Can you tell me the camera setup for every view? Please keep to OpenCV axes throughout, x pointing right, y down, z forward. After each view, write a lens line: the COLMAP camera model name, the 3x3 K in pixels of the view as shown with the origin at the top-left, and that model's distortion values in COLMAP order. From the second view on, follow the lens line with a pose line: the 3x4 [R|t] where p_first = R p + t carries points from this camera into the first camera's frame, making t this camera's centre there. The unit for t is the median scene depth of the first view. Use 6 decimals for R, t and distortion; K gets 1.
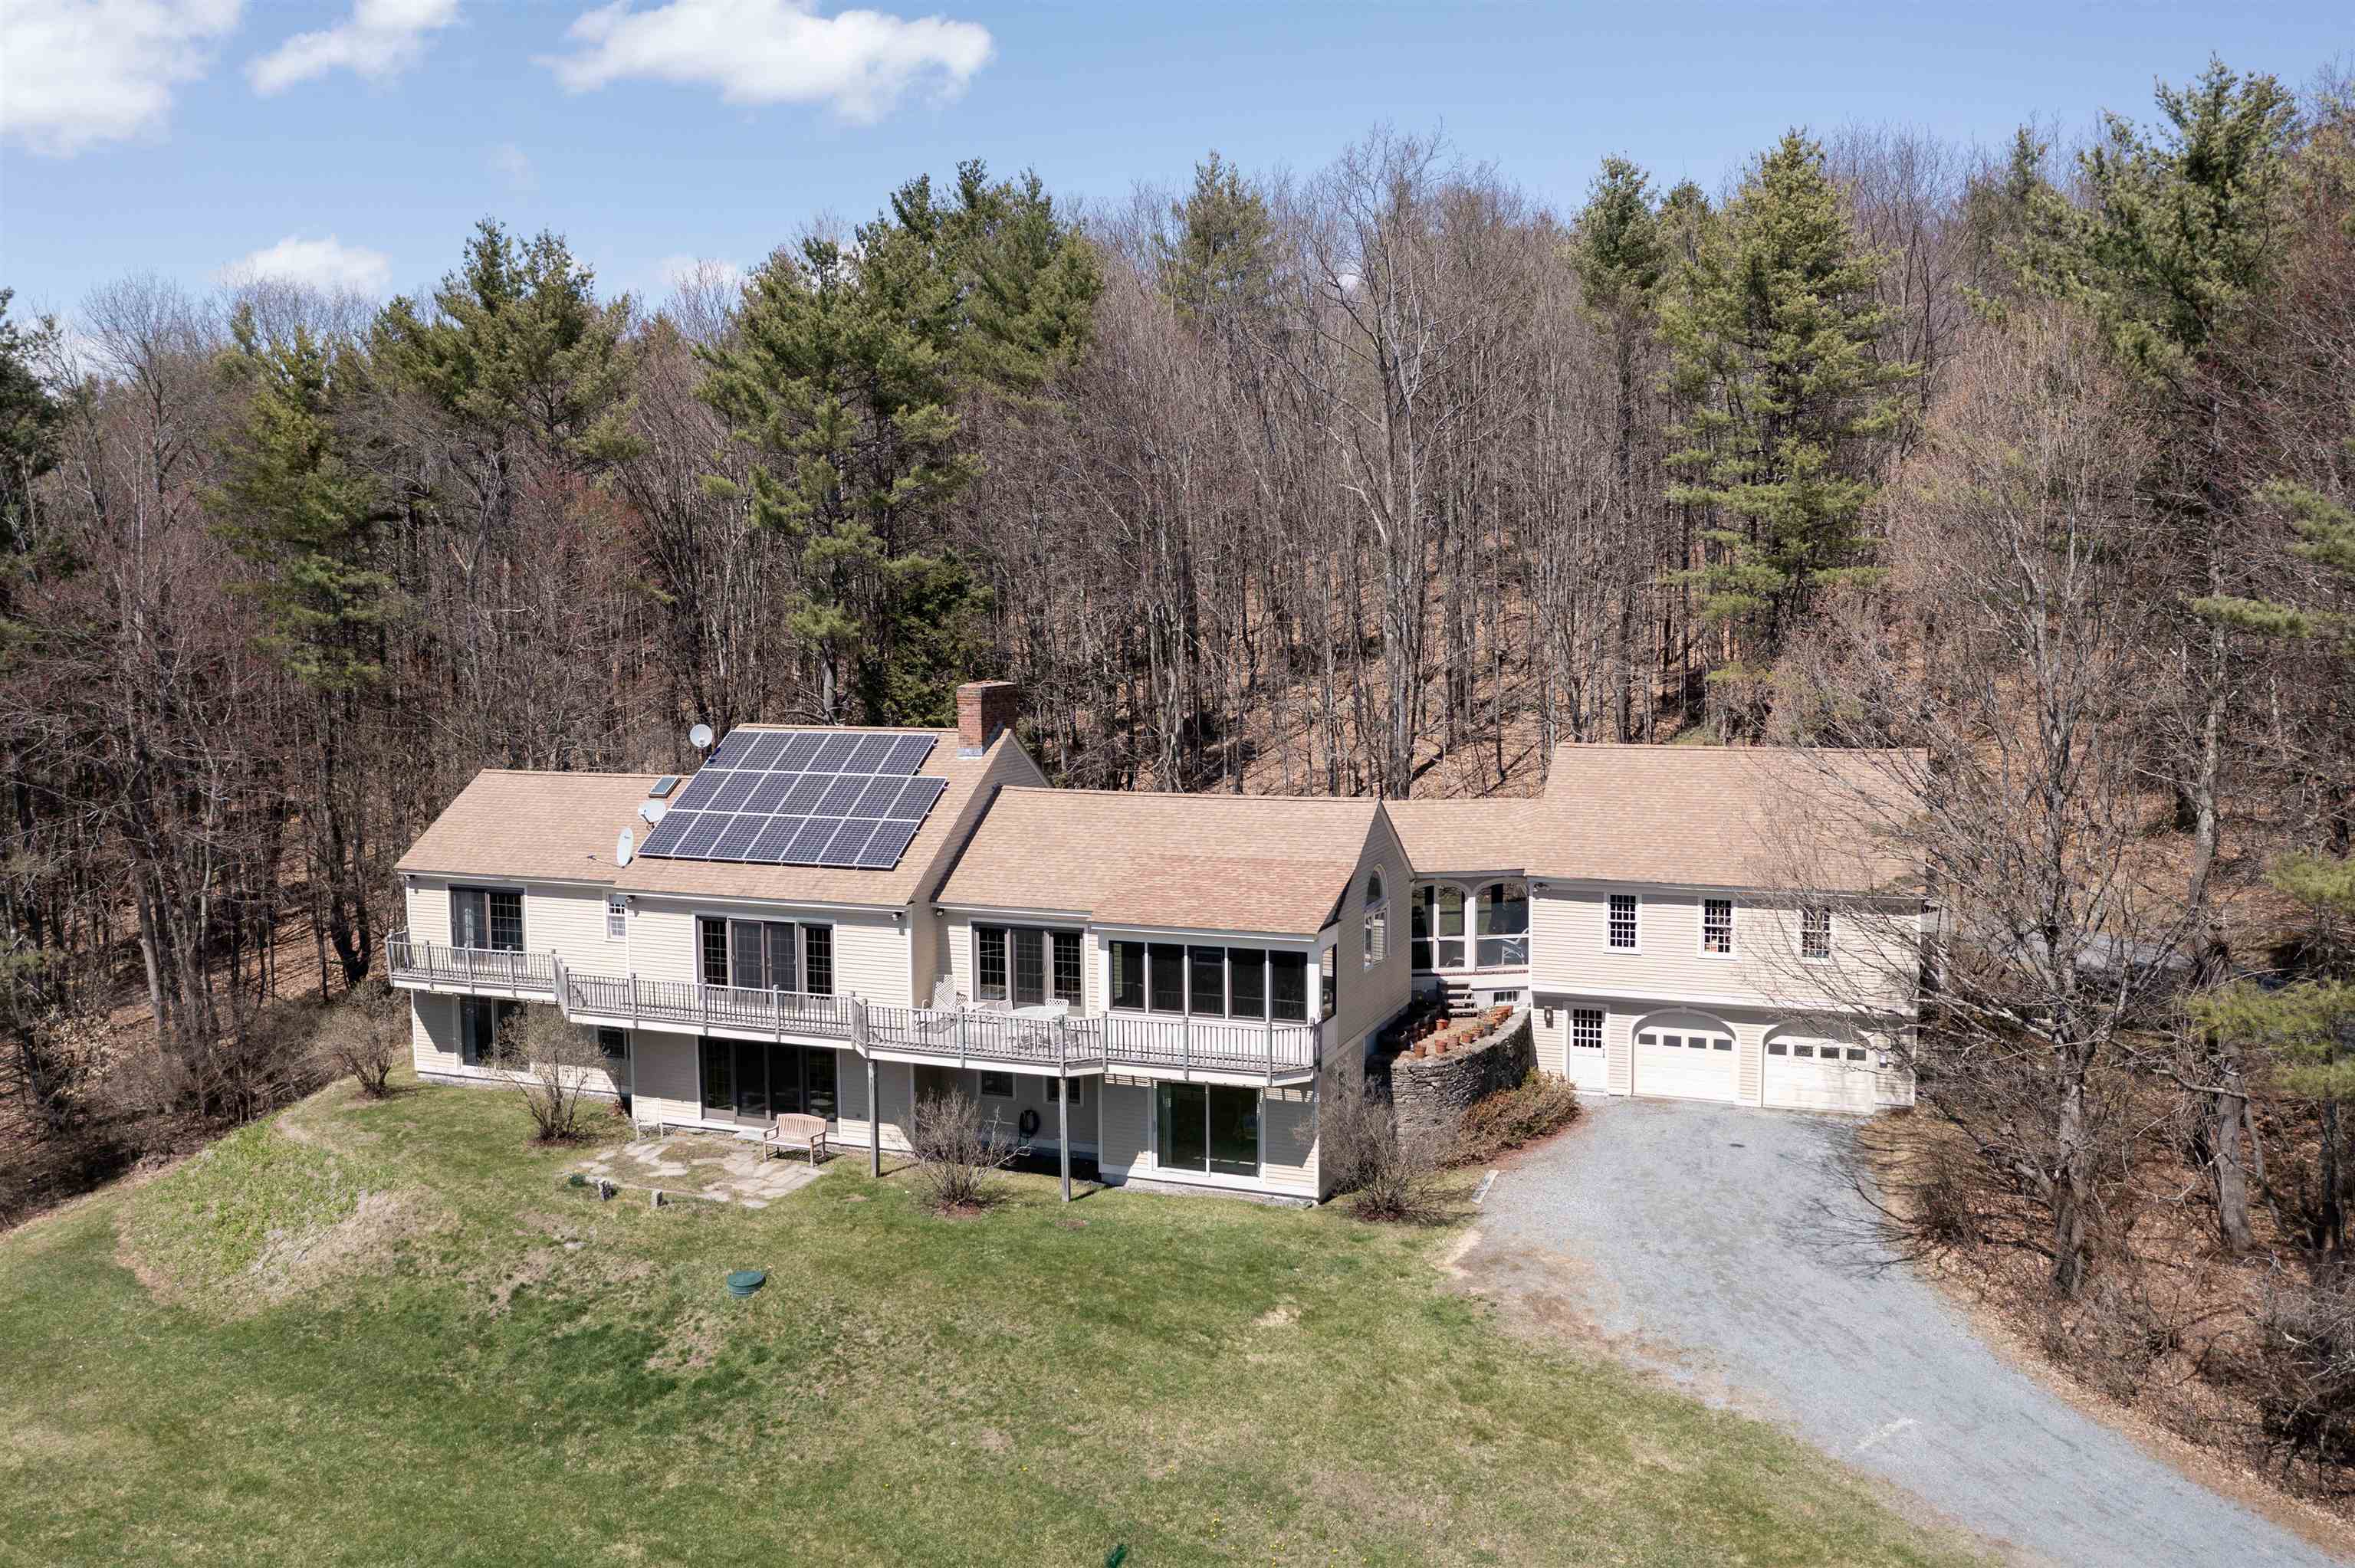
lens RADIAL K [[1847.3, 0, 1177.5], [0, 1847.3, 784.0], [0, 0, 1]] dist [-0.008801, -0.001189]
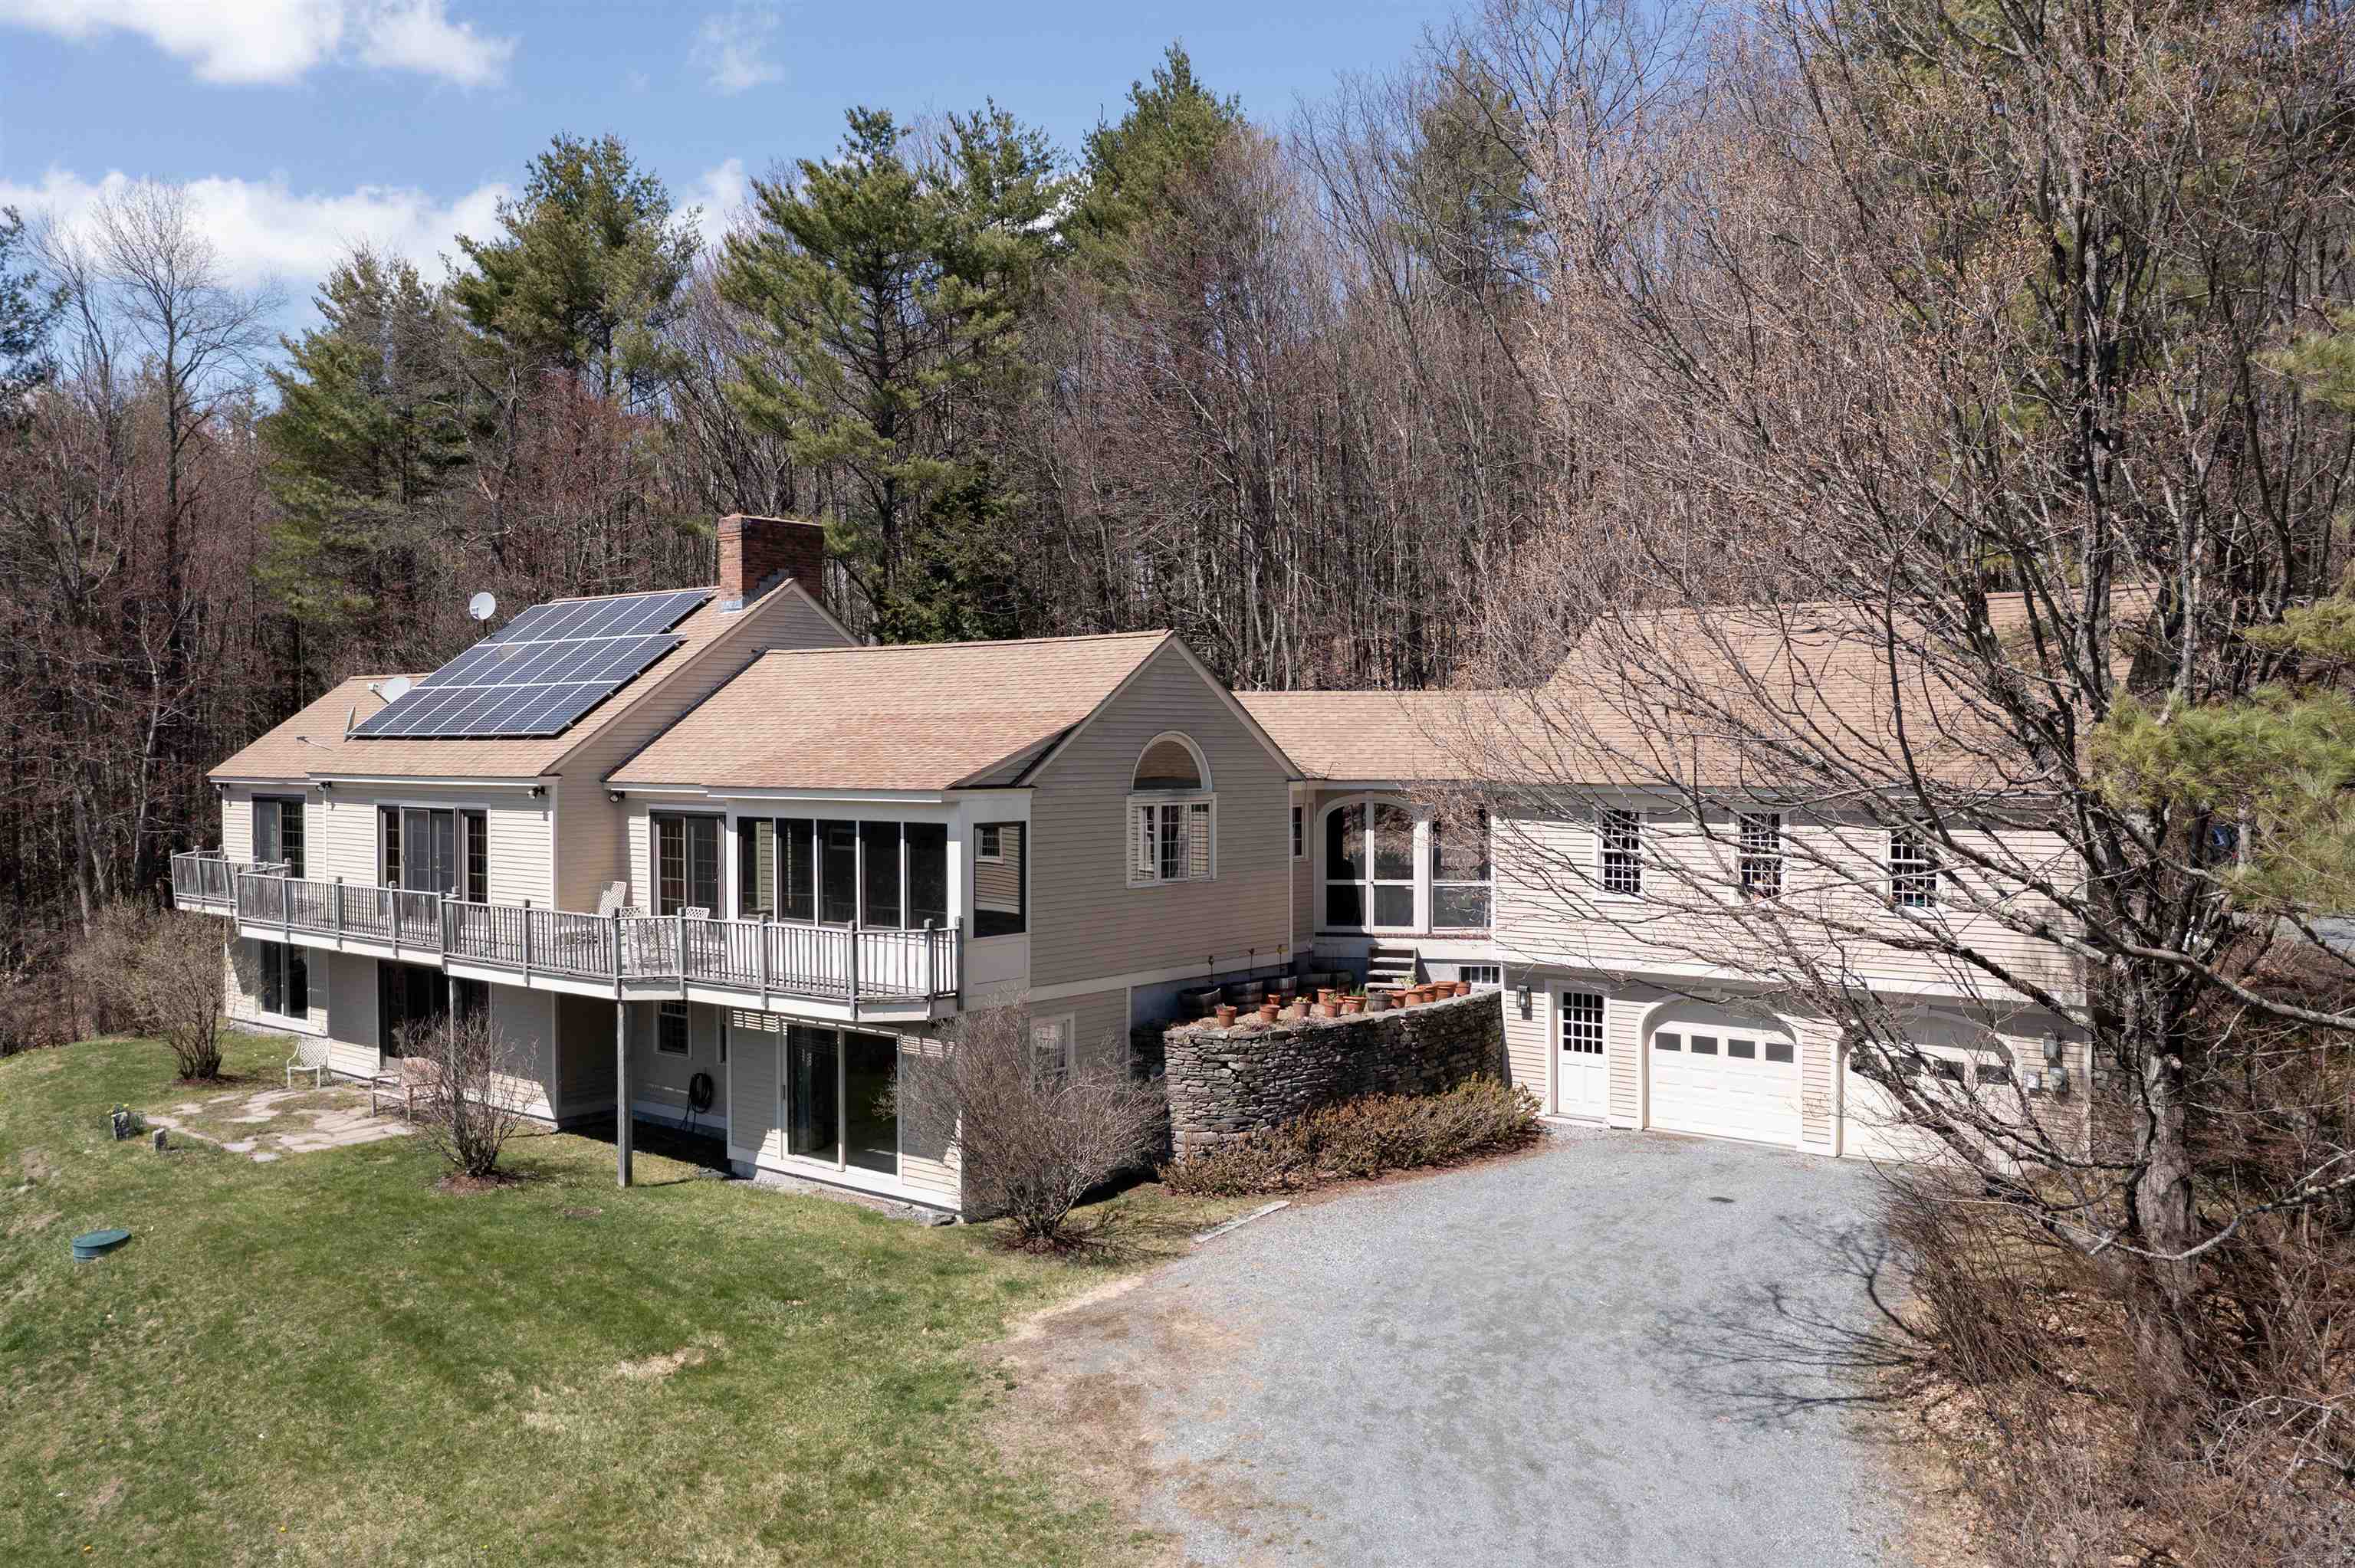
lens RADIAL K [[1847.3, 0, 1177.5], [0, 1847.3, 784.0], [0, 0, 1]] dist [-0.008801, -0.001189]
pose [[0.953536, 0.011806, -0.301049, 0.313917], [-0.033221, 0.997259, -0.066115, 0.107793], [0.299443, 0.073044, 0.951314, 0.373203]]
